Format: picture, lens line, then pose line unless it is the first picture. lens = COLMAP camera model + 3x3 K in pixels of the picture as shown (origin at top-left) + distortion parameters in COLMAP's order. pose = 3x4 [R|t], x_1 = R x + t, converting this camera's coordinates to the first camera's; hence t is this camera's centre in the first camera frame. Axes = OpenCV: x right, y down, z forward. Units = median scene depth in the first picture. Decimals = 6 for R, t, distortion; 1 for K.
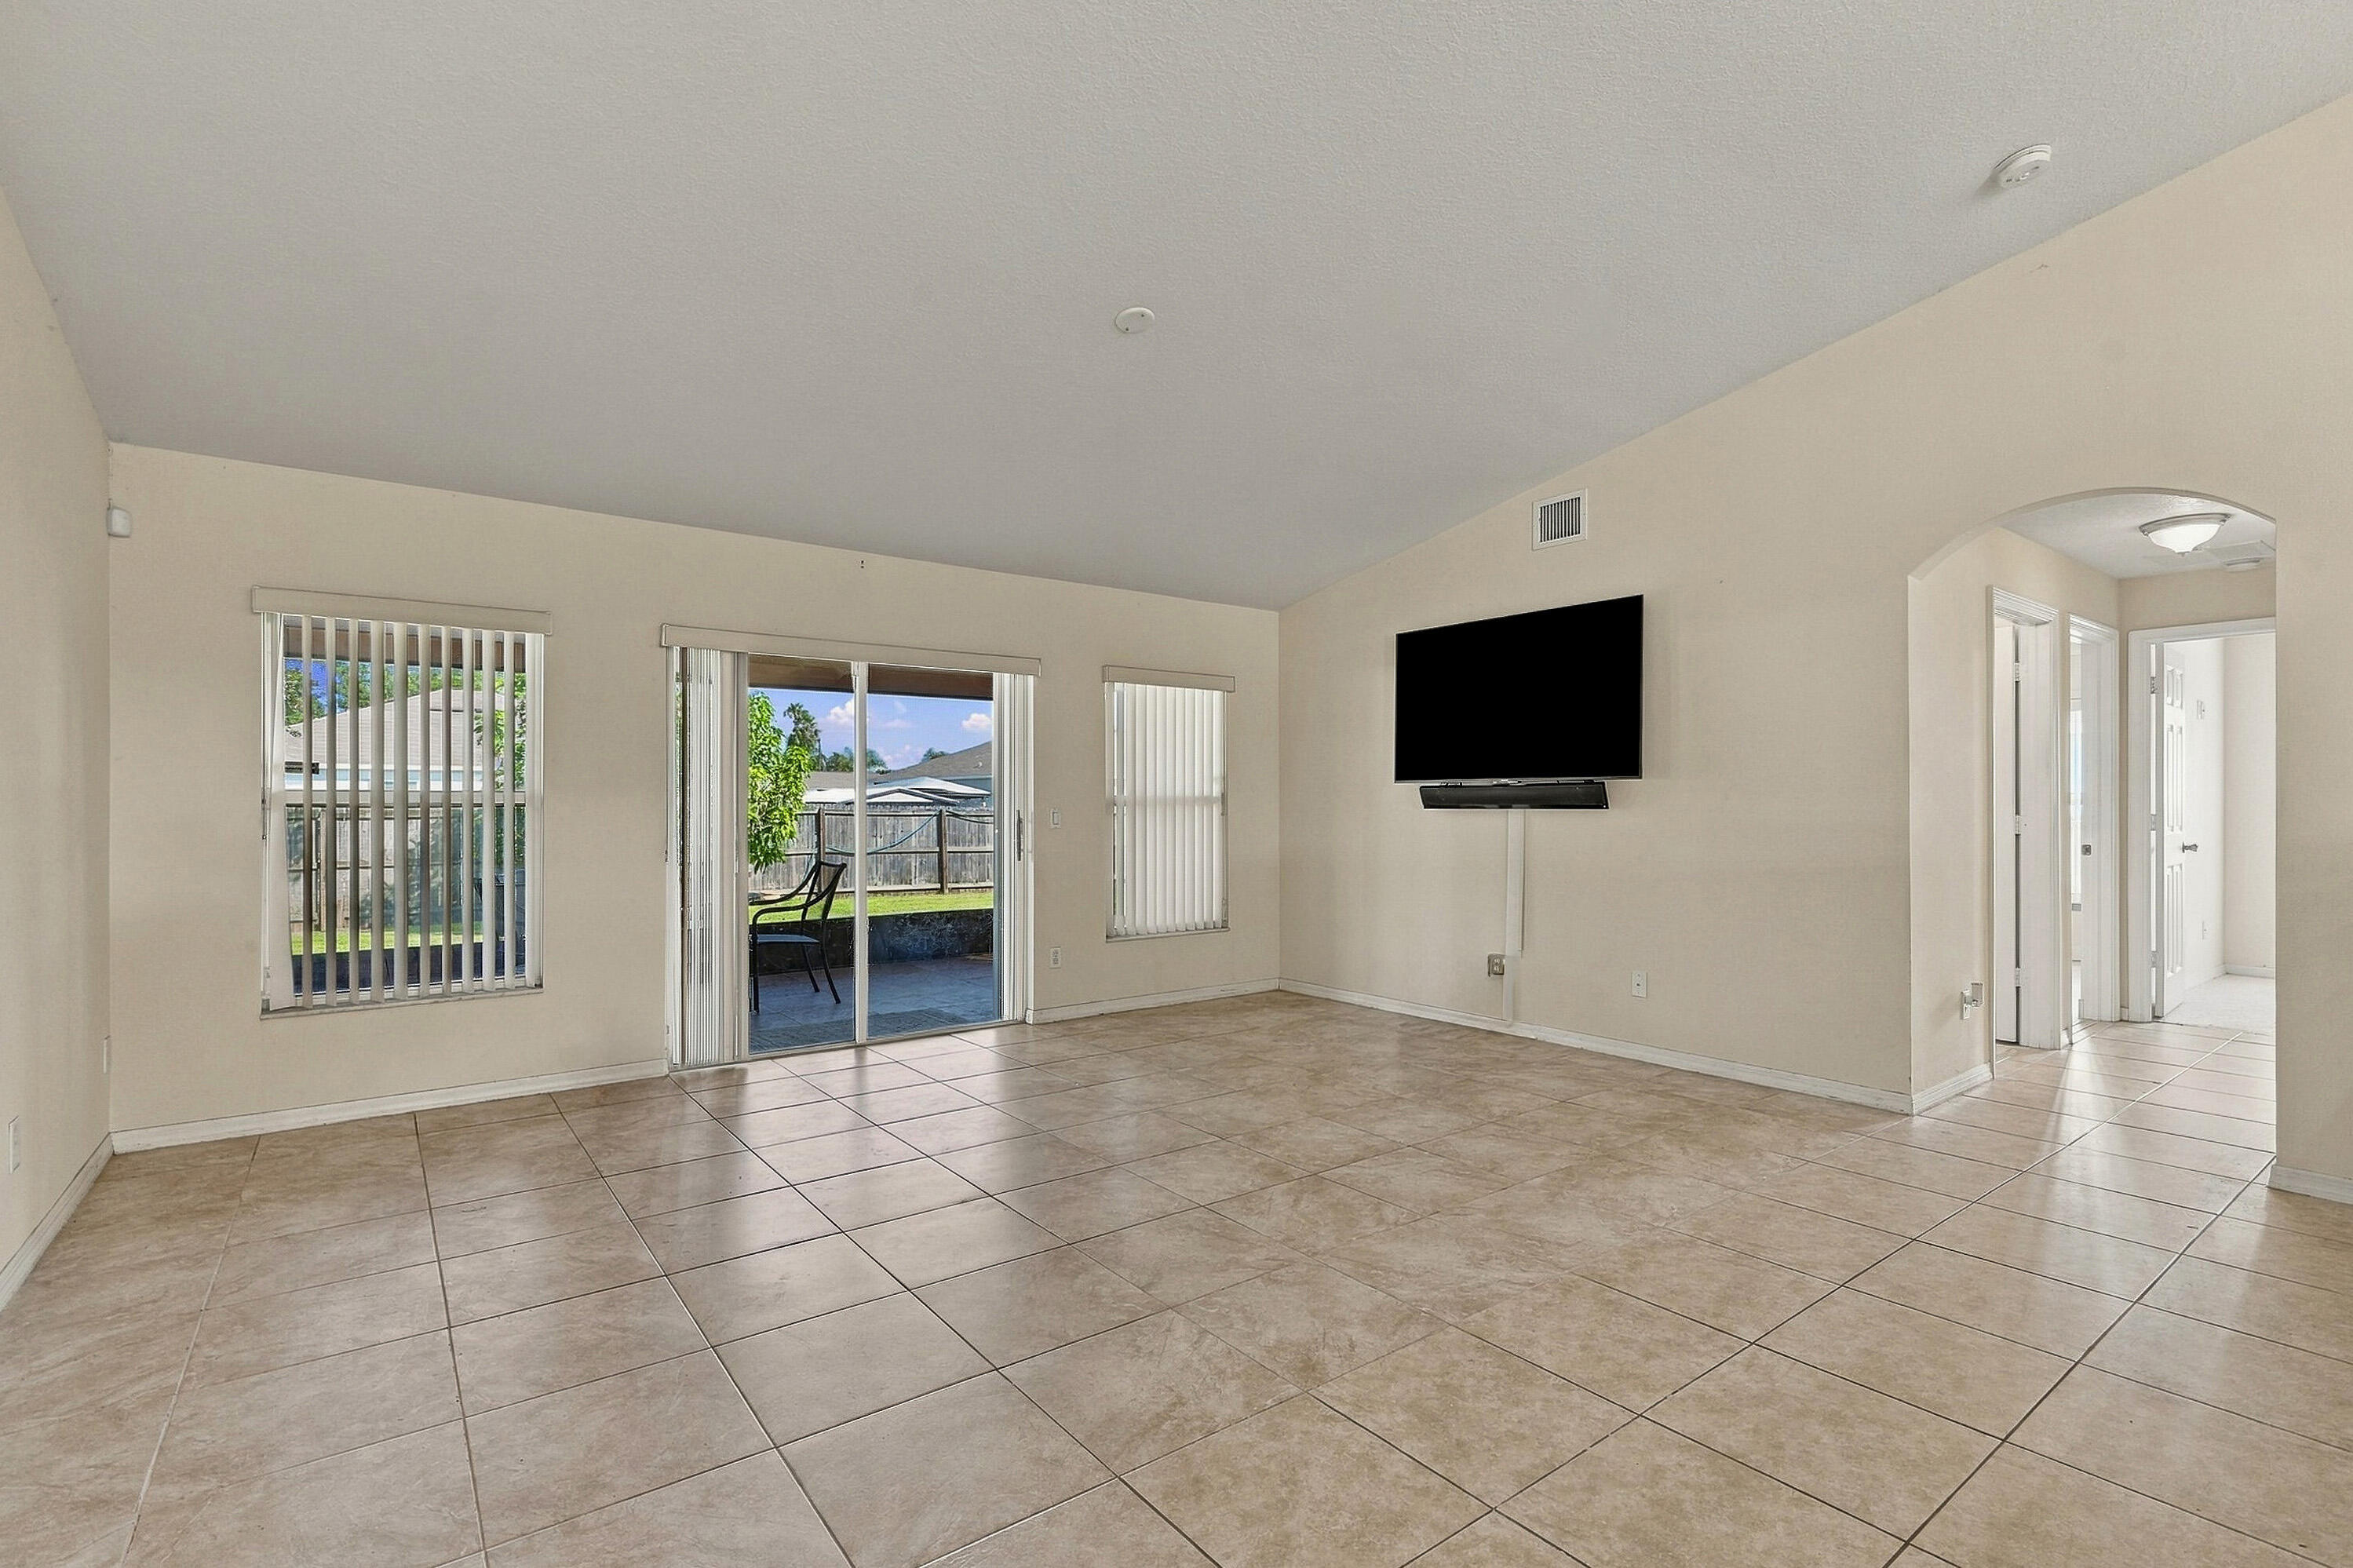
lens RADIAL K [[1074.5, 0, 1171.2], [0, 1074.5, 804.0], [0, 0, 1]] dist [-0.001500, 0.000556]
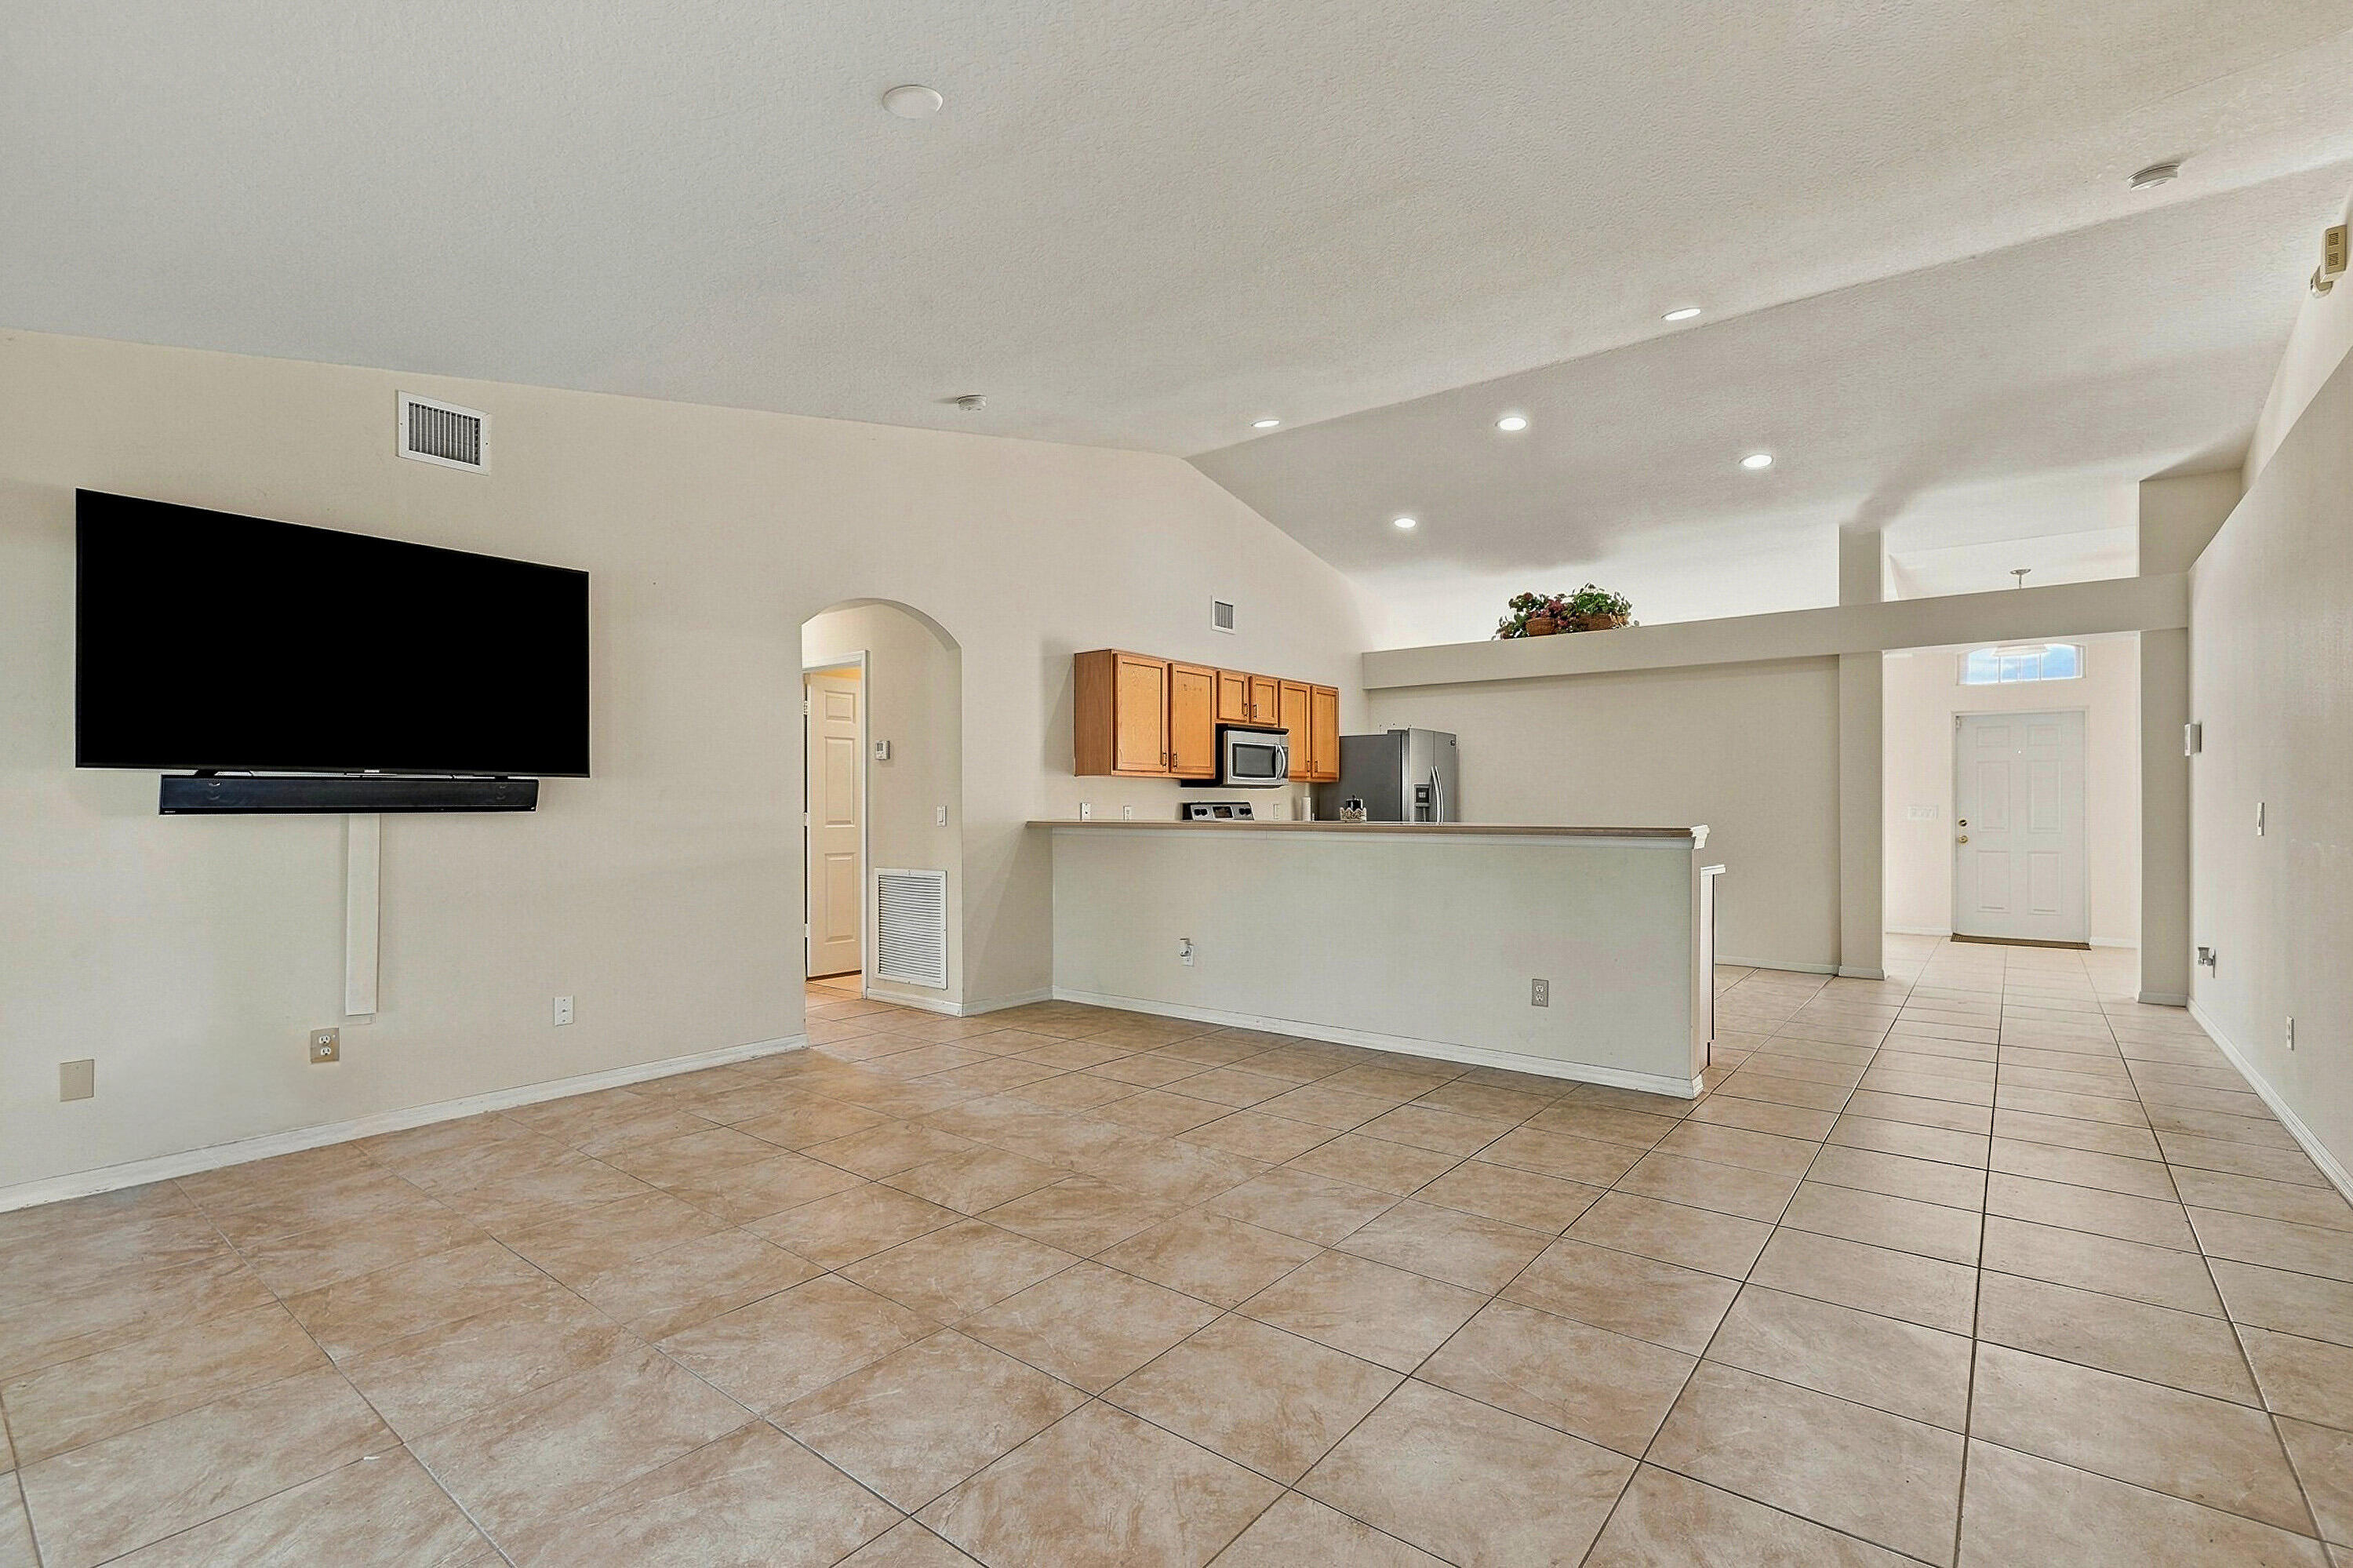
lens RADIAL K [[1074.6, 0, 1171.2], [0, 1074.6, 804.0], [0, 0, 1]] dist [-0.001500, 0.000556]
pose [[-0.250045, 0.000966, 0.968234, -0.727704], [0.003709, 0.999993, -0.000040, 0.000755], [-0.968227, 0.003581, -0.250047, 0.994708]]
